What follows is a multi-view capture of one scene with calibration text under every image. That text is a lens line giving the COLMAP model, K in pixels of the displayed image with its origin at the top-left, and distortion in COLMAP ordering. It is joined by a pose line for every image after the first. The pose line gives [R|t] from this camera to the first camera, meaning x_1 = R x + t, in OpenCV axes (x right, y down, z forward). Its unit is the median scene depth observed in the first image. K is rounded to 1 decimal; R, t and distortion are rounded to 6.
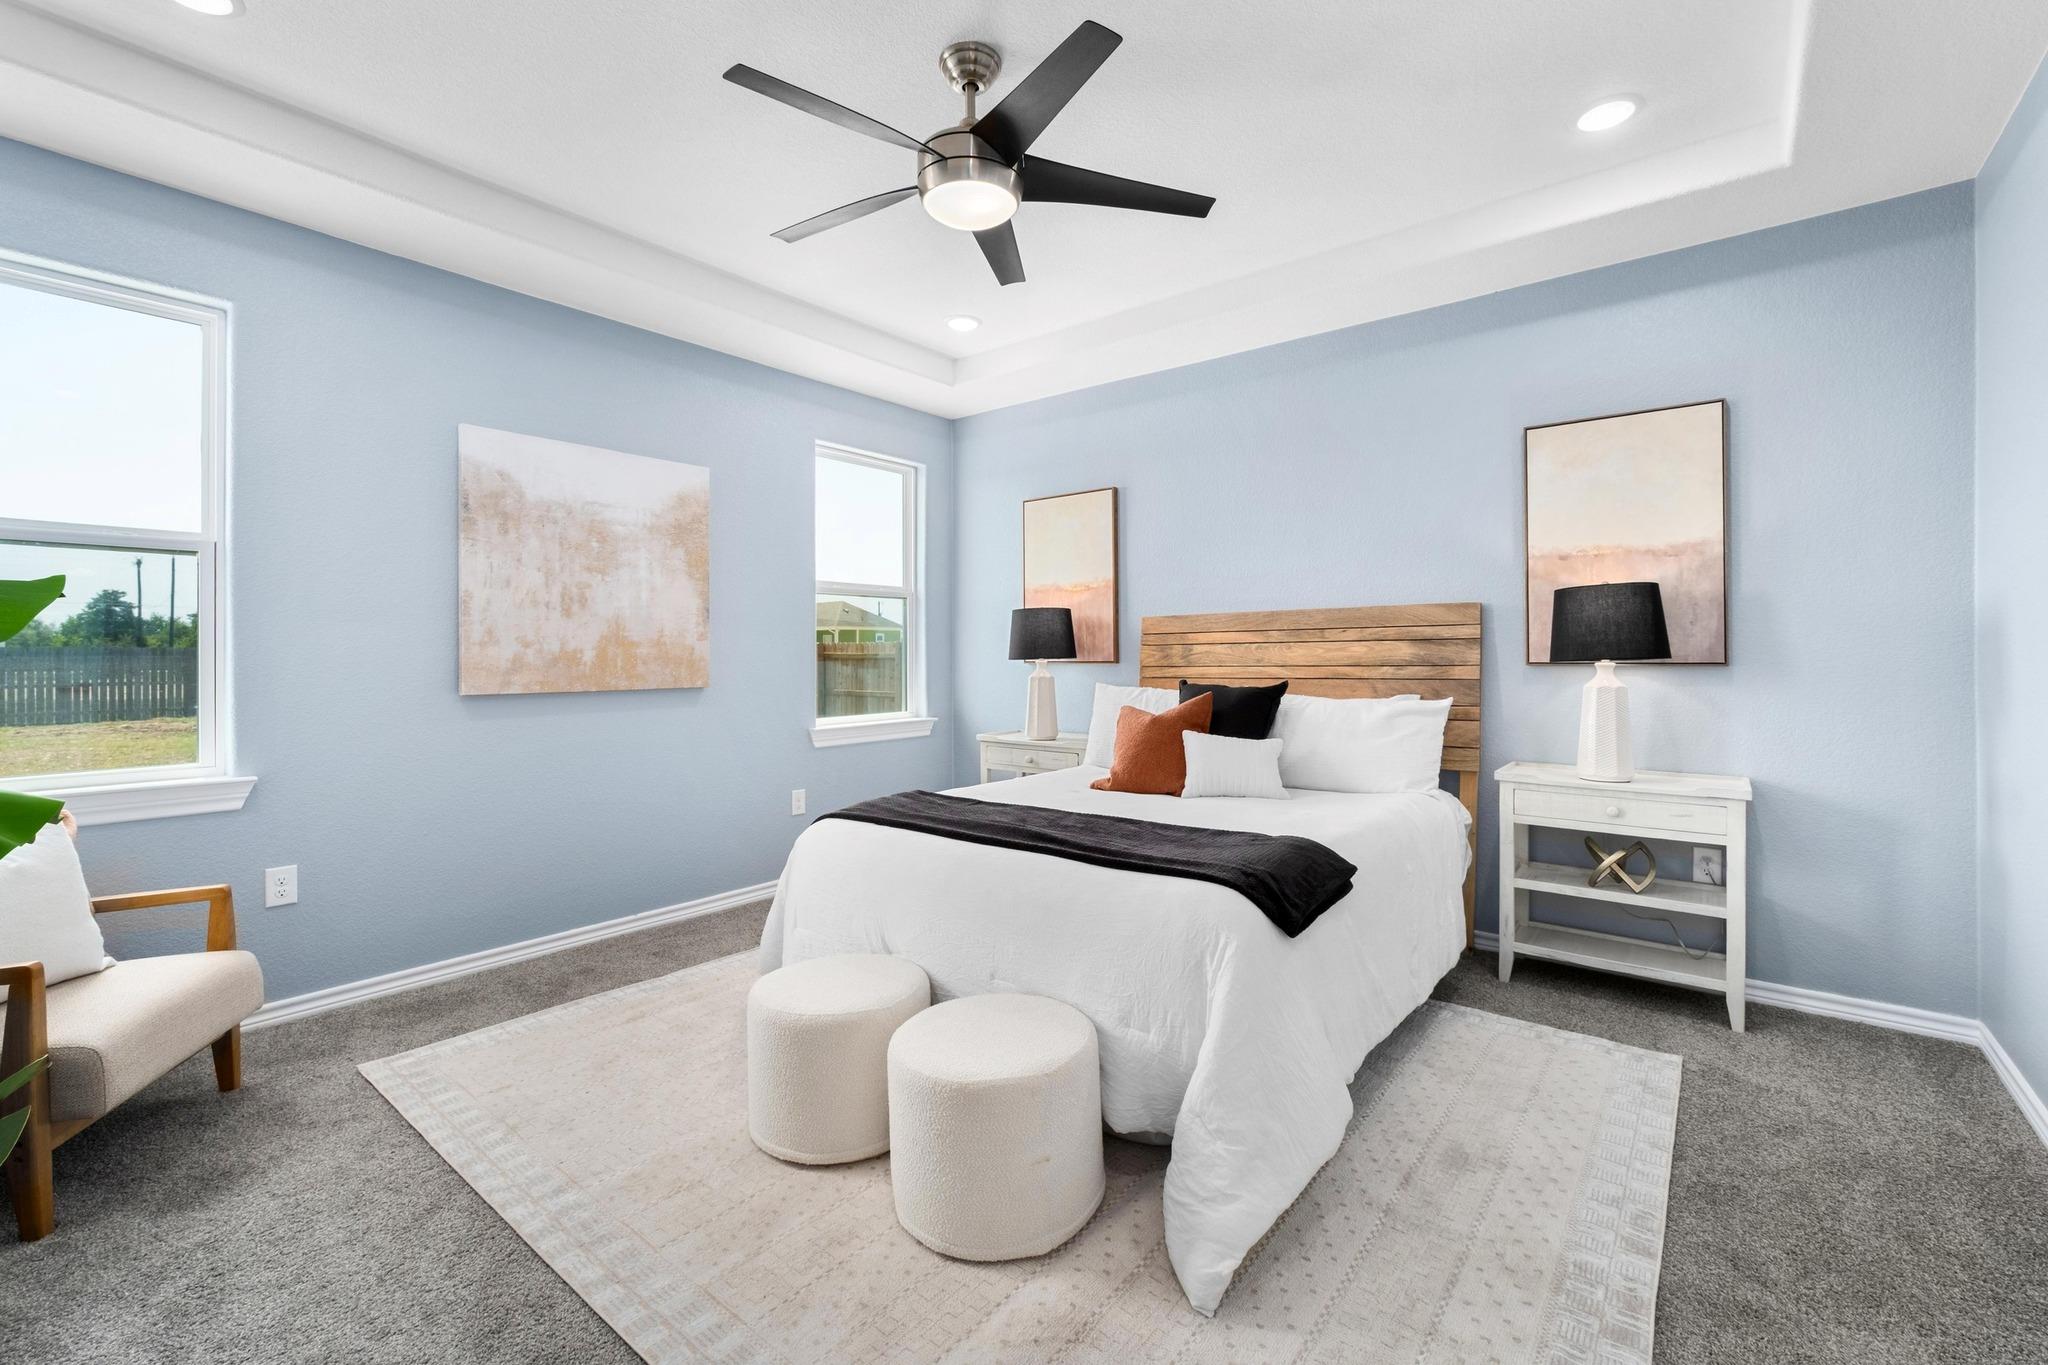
lens RADIAL K [[864.9, 0, 1031.9], [0, 864.9, 649.4], [0, 0, 1]] dist [0.000707, 0.000542]
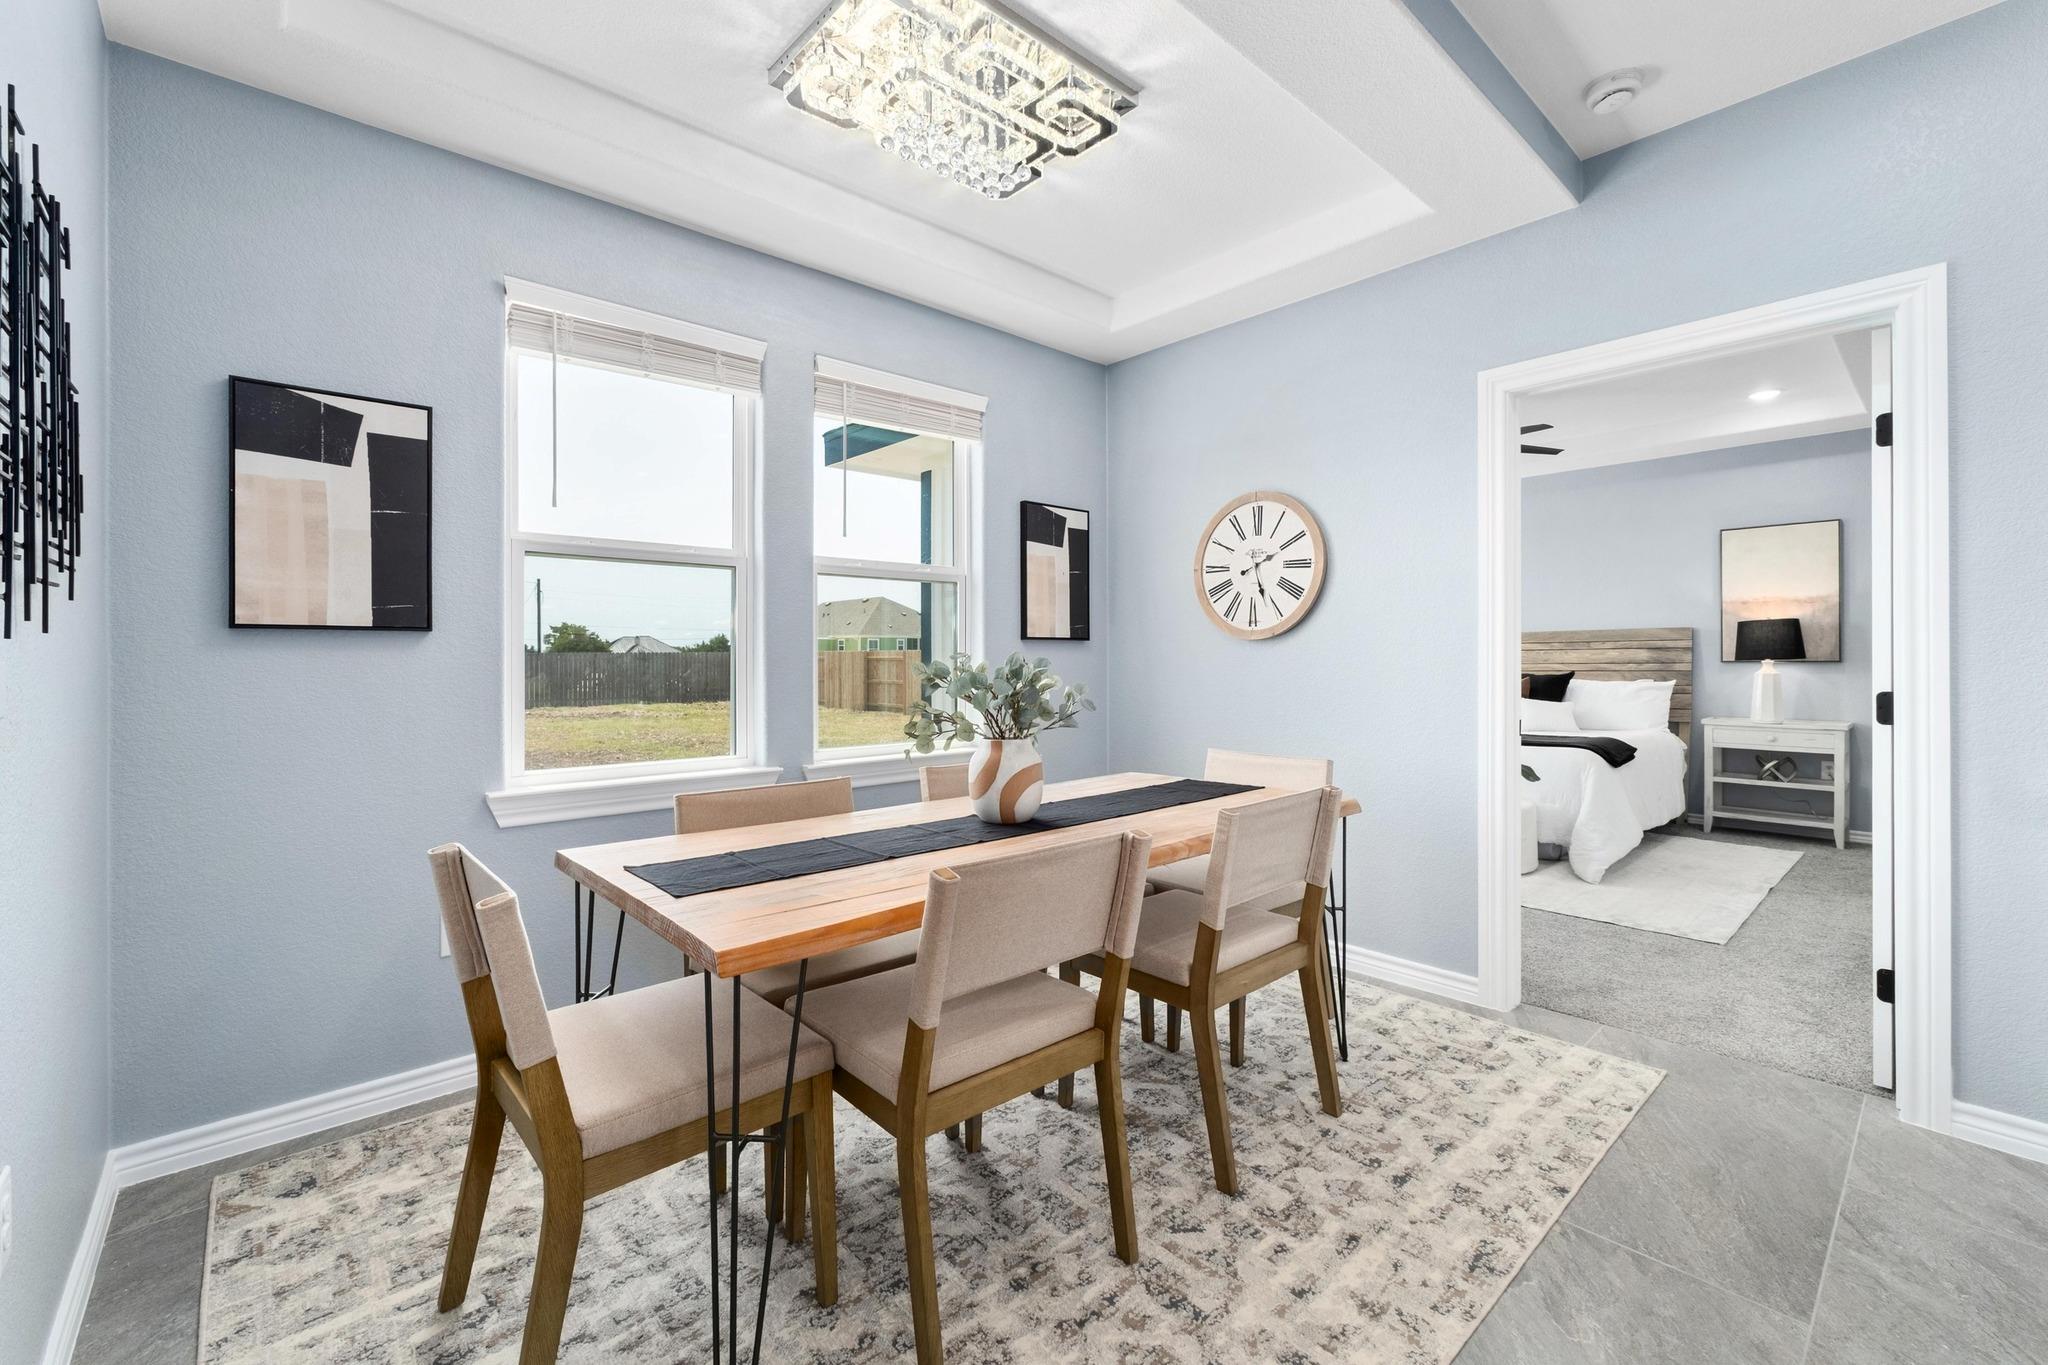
lens RADIAL K [[864.9, 0, 1031.9], [0, 864.9, 649.4], [0, 0, 1]] dist [0.000707, 0.000542]
pose [[0.987328, -0.002336, -0.158673, -0.557443], [0.002275, 0.999997, -0.000564, -0.011415], [0.158674, 0.000196, 0.987331, -1.005959]]
